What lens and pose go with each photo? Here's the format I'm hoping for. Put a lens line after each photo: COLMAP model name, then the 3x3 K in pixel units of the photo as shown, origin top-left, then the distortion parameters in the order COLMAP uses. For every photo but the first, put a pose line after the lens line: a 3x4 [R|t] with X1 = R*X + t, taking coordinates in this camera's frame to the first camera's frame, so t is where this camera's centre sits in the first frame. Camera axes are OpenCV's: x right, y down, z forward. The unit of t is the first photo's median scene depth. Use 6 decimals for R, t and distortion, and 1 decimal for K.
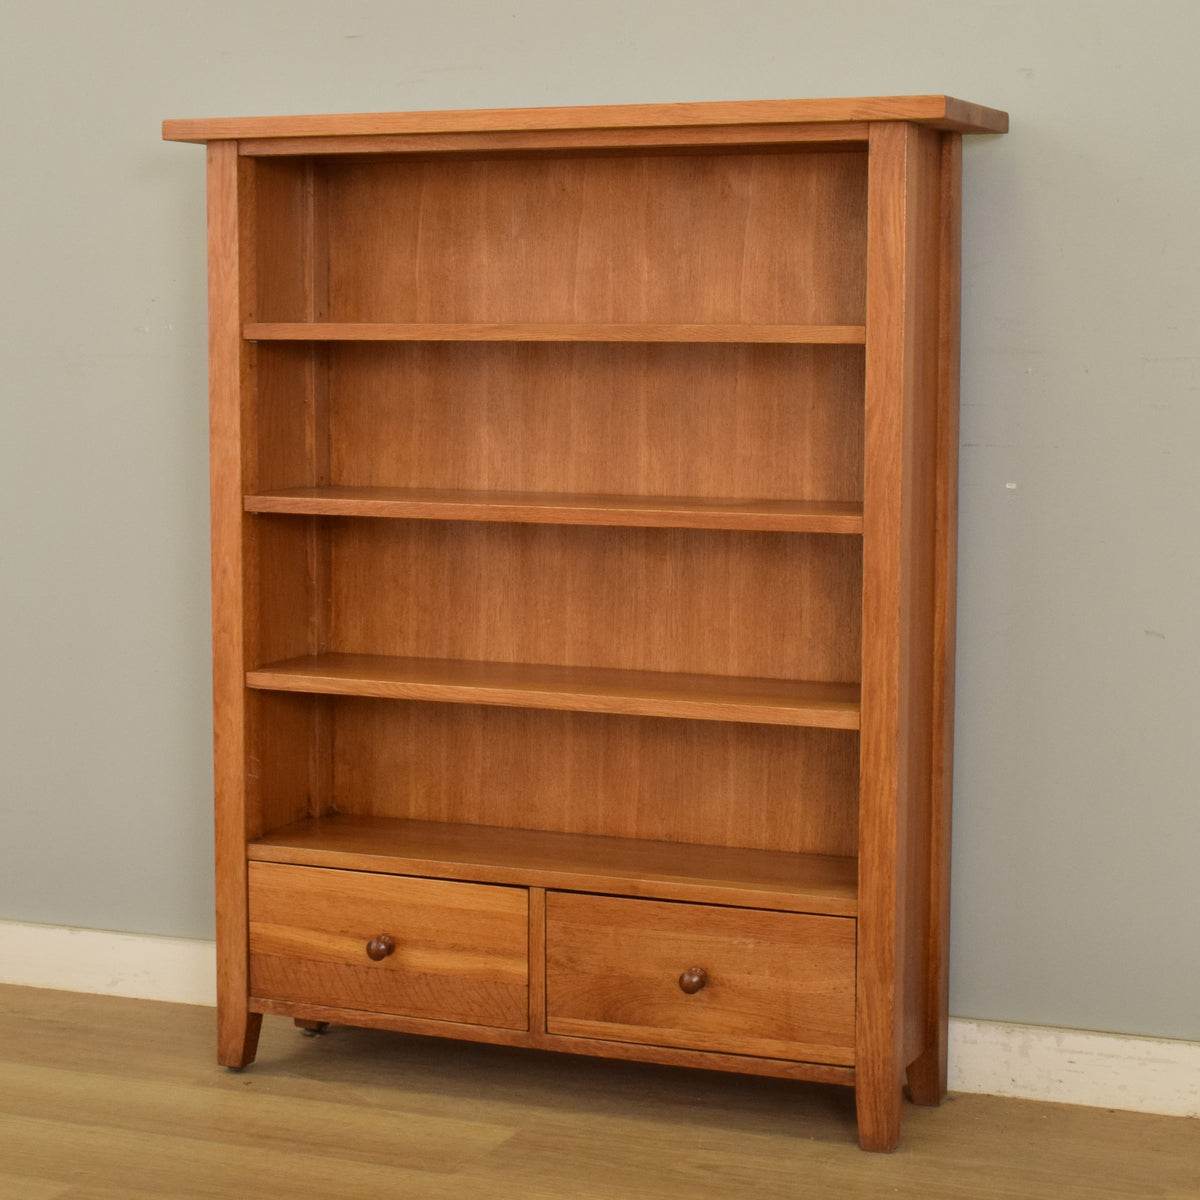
lens RADIAL K [[2641.6, 0, 600.0], [0, 2641.6, 600.0], [0, 0, 1]] dist [-0.041156, -0.022497]
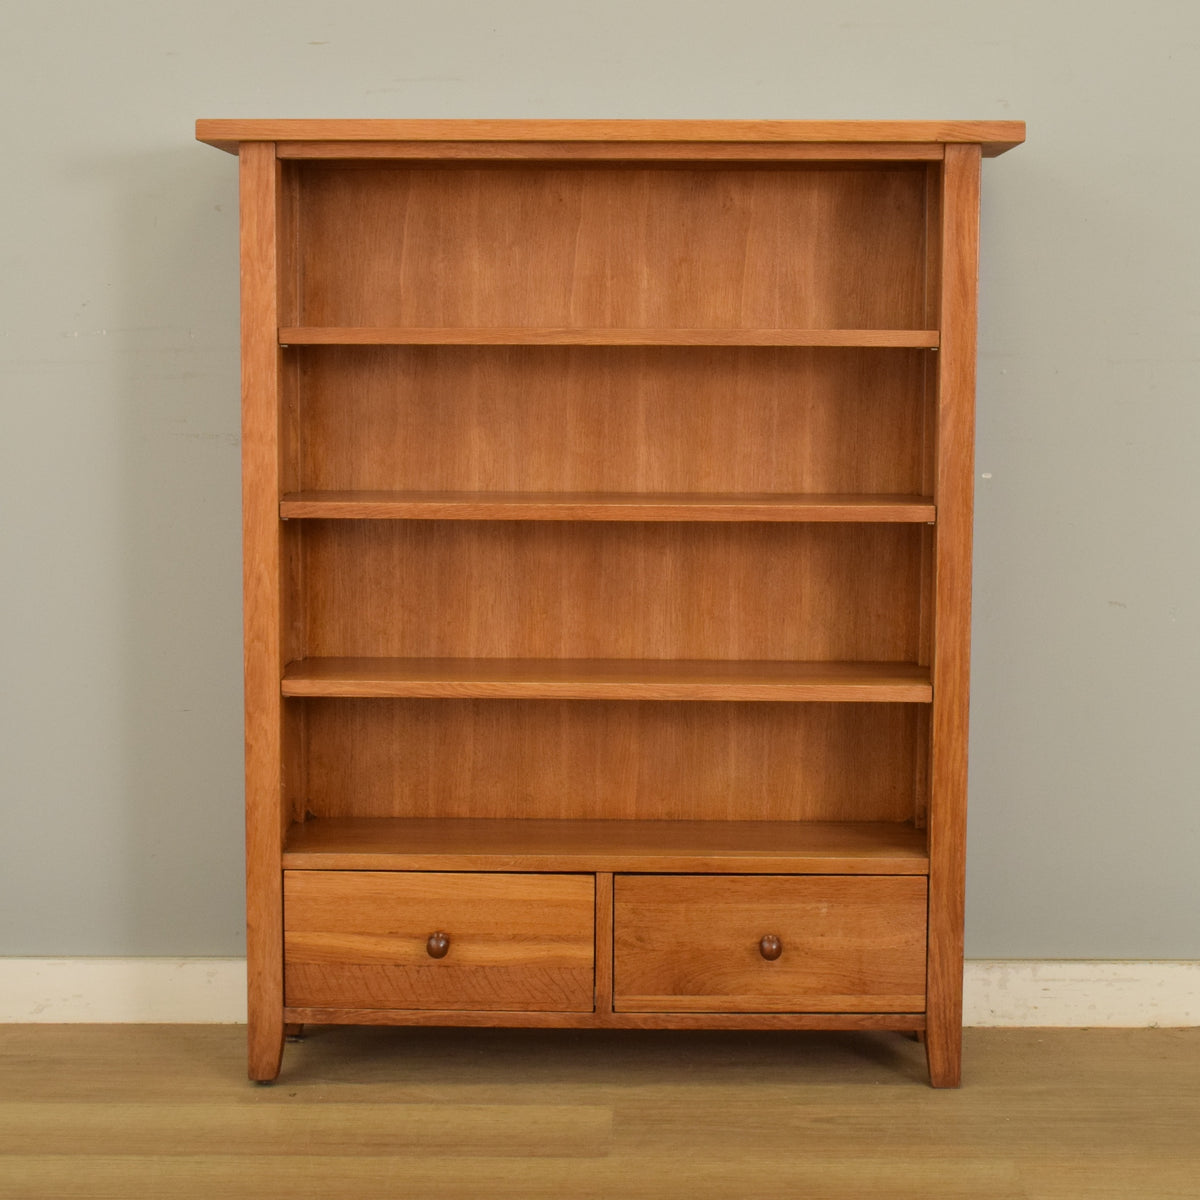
lens RADIAL K [[2405.5, 0, 600.1], [0, 2405.5, 585.9], [0, 0, 1]] dist [-0.036443, -0.044233]
pose [[0.927479, -0.037343, 0.372005, -0.364471], [0.037859, 0.999266, 0.005920, -0.009003], [-0.371953, 0.008593, 0.928212, 0.121244]]
